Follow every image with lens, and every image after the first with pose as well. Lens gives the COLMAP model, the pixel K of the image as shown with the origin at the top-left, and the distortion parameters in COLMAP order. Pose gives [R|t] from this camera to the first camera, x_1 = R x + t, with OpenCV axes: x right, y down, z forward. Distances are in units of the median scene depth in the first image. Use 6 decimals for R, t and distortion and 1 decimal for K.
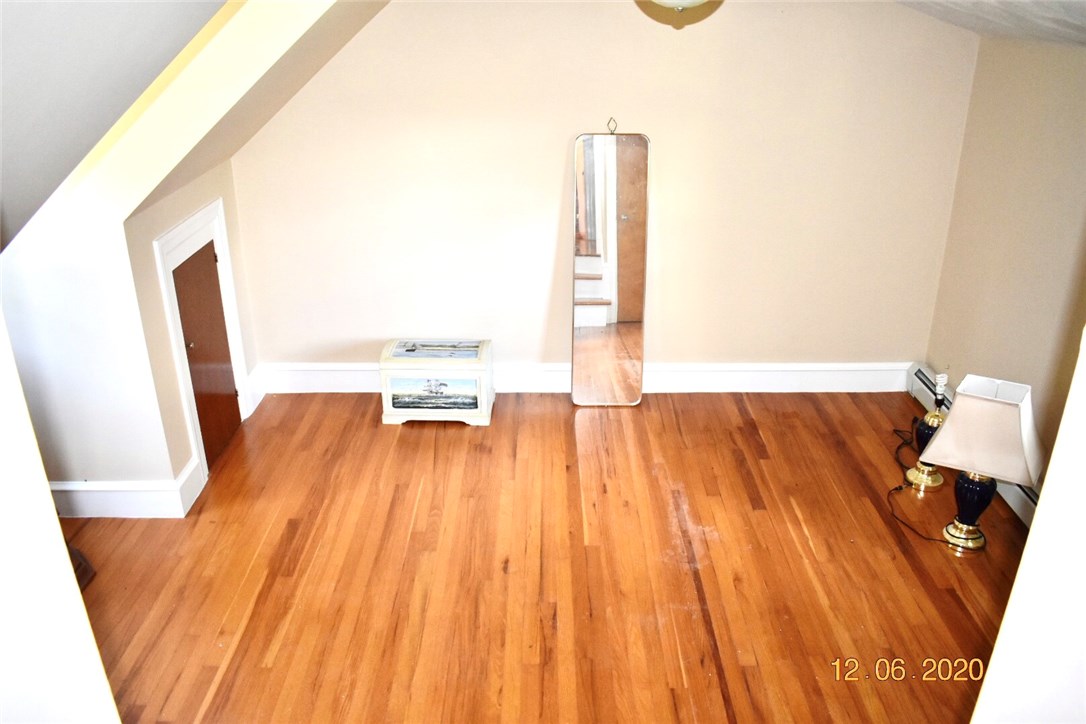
lens RADIAL K [[845.5, 0, 544.3], [0, 845.5, 363.8], [0, 0, 1]] dist [-0.095790, 0.010173]
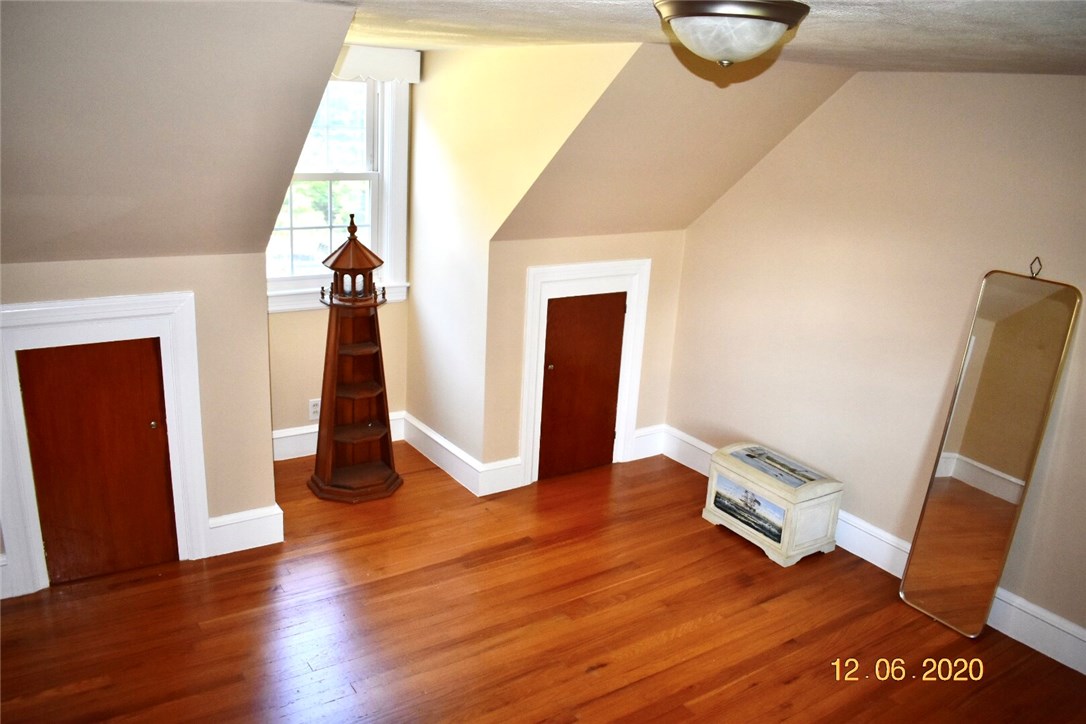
lens RADIAL K [[845.5, 0, 543.2], [0, 845.5, 363.5], [0, 0, 1]] dist [-0.095790, 0.010173]
pose [[0.550095, 0.267518, -0.791094, 0.425796], [-0.383236, 0.922530, 0.045478, -0.065126], [0.741974, 0.278158, 0.610002, 0.238148]]
